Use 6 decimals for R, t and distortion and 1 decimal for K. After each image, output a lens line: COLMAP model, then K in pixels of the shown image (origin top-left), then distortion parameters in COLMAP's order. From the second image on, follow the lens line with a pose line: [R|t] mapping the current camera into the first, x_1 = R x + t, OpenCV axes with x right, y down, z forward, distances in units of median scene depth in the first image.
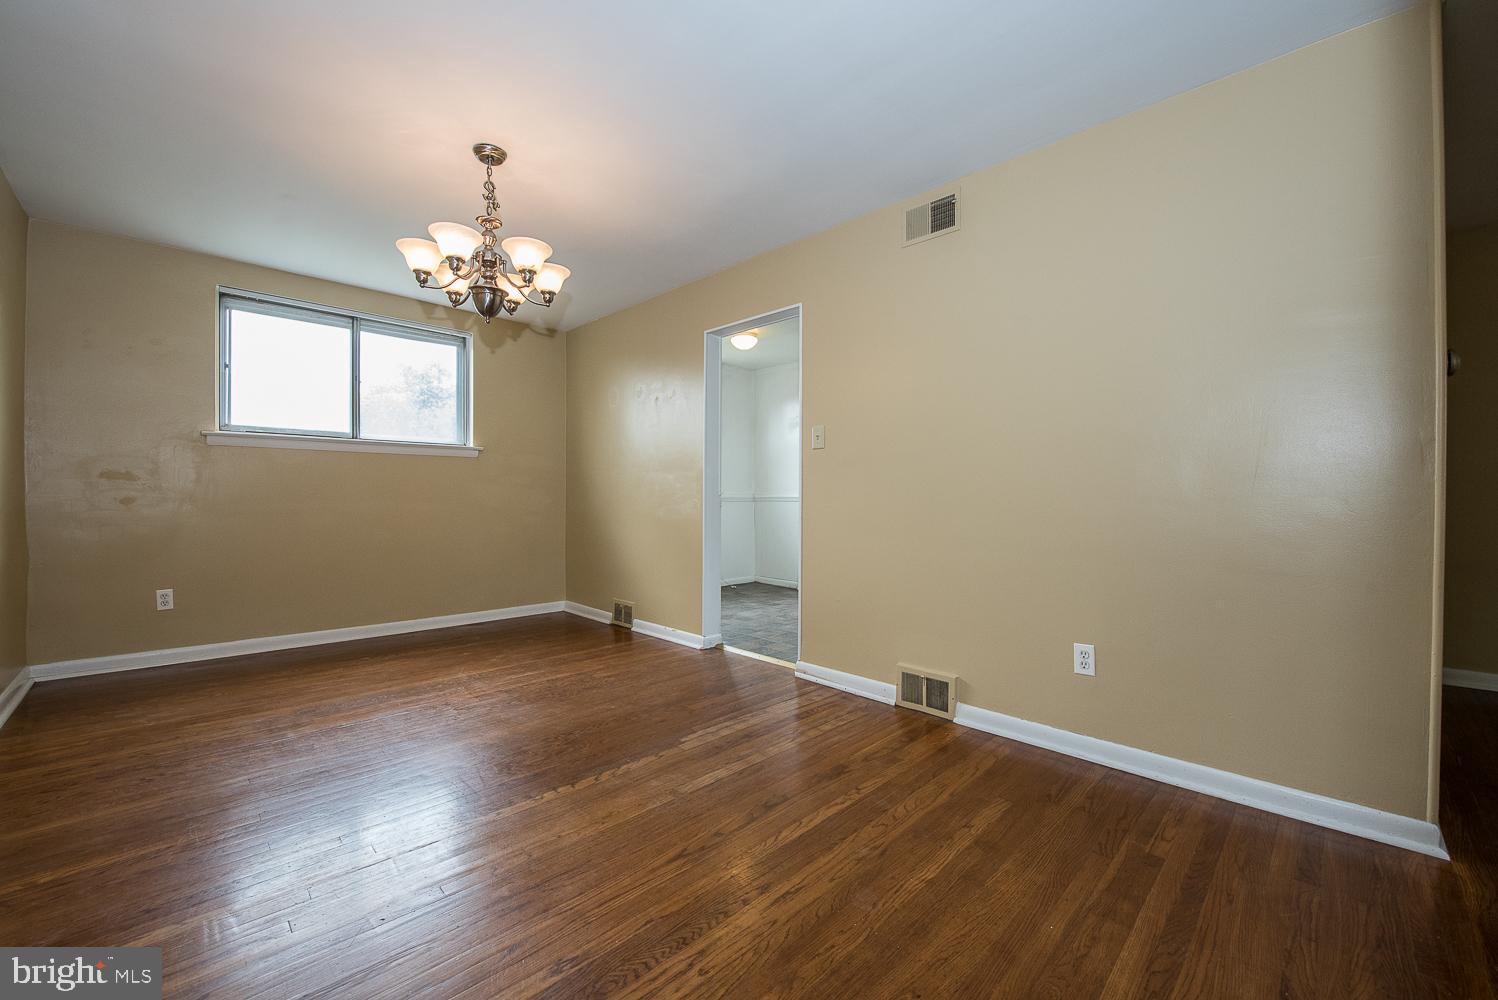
lens RADIAL K [[594.2, 0, 748.2], [0, 594.2, 499.7], [0, 0, 1]] dist [-0.017748, -0.001787]
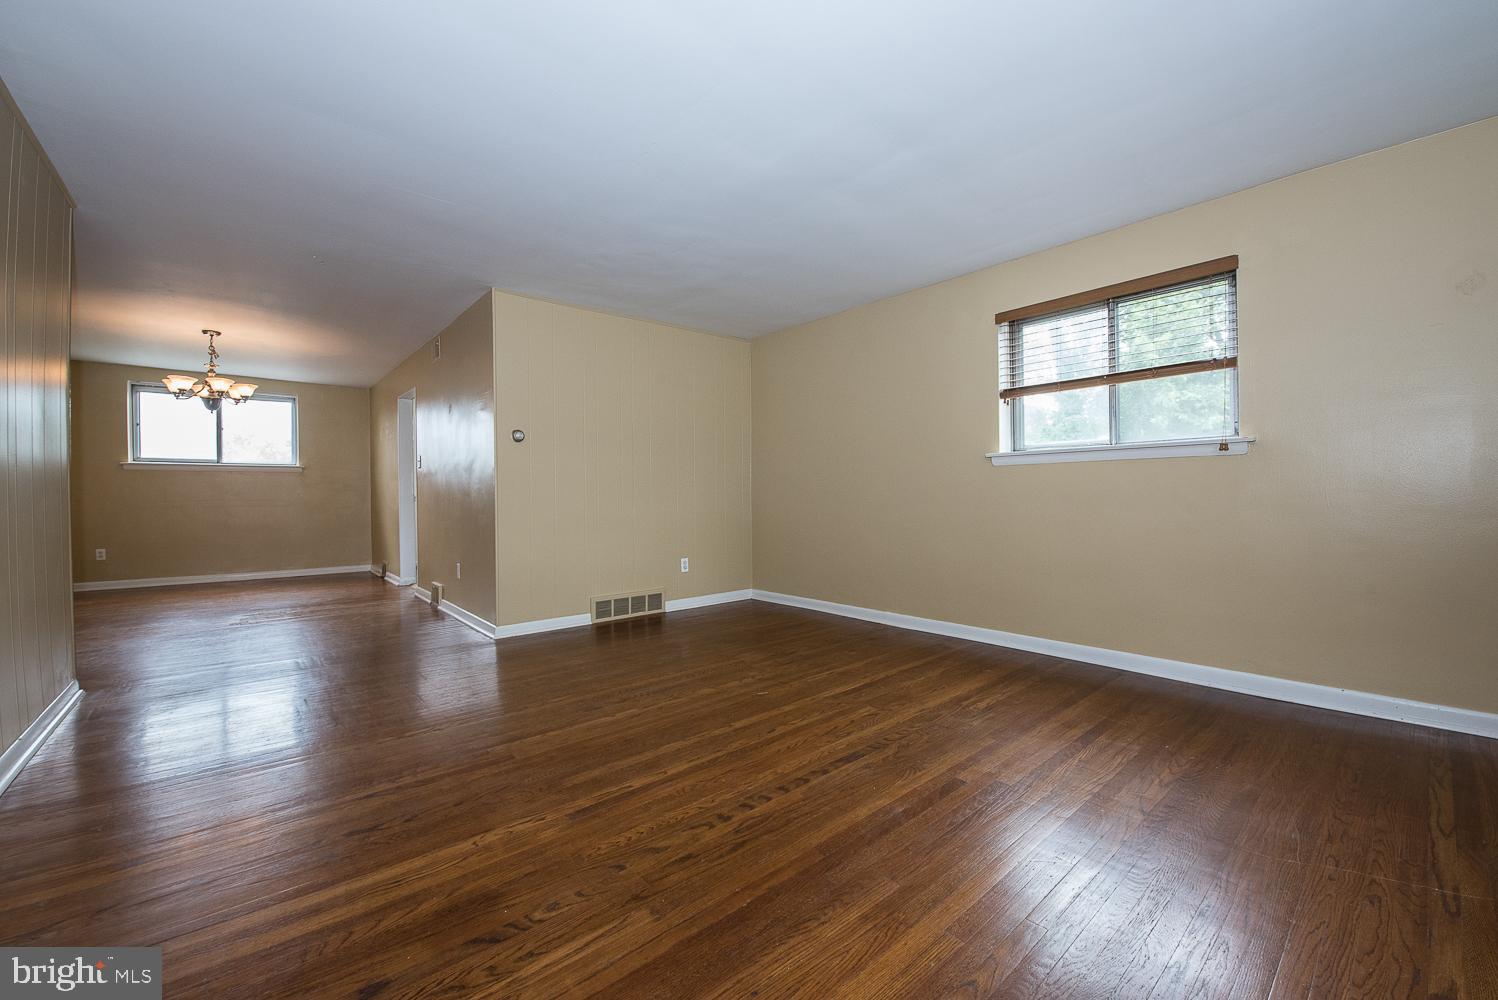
lens RADIAL K [[594.2, 0, 751.2], [0, 594.2, 500.2], [0, 0, 1]] dist [-0.017748, -0.001787]
pose [[0.997740, -0.010432, -0.066377, 1.212047], [0.010742, 0.999933, 0.004315, 0.014369], [0.066328, -0.005018, 0.997785, -0.712350]]
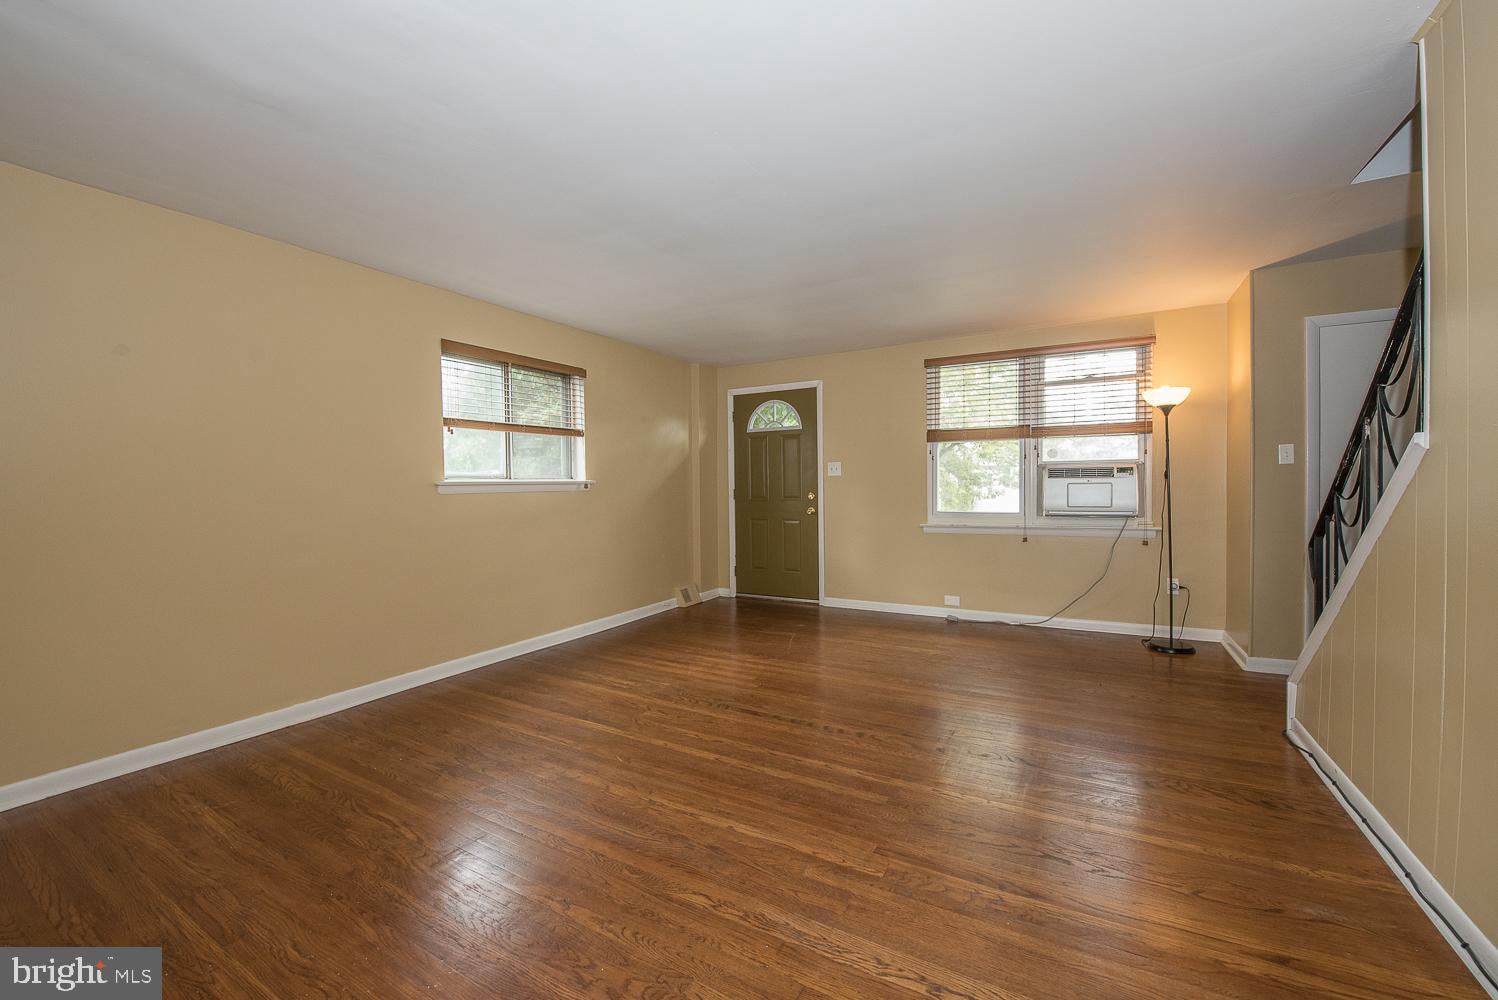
lens RADIAL K [[594.2, 0, 744.4], [0, 594.2, 498.0], [0, 0, 1]] dist [-0.017748, -0.001787]
pose [[-0.269084, -0.019729, 0.962915, 0.374478], [0.016243, 0.999555, 0.025019, -0.054674], [-0.962980, 0.022373, -0.268643, 0.216368]]
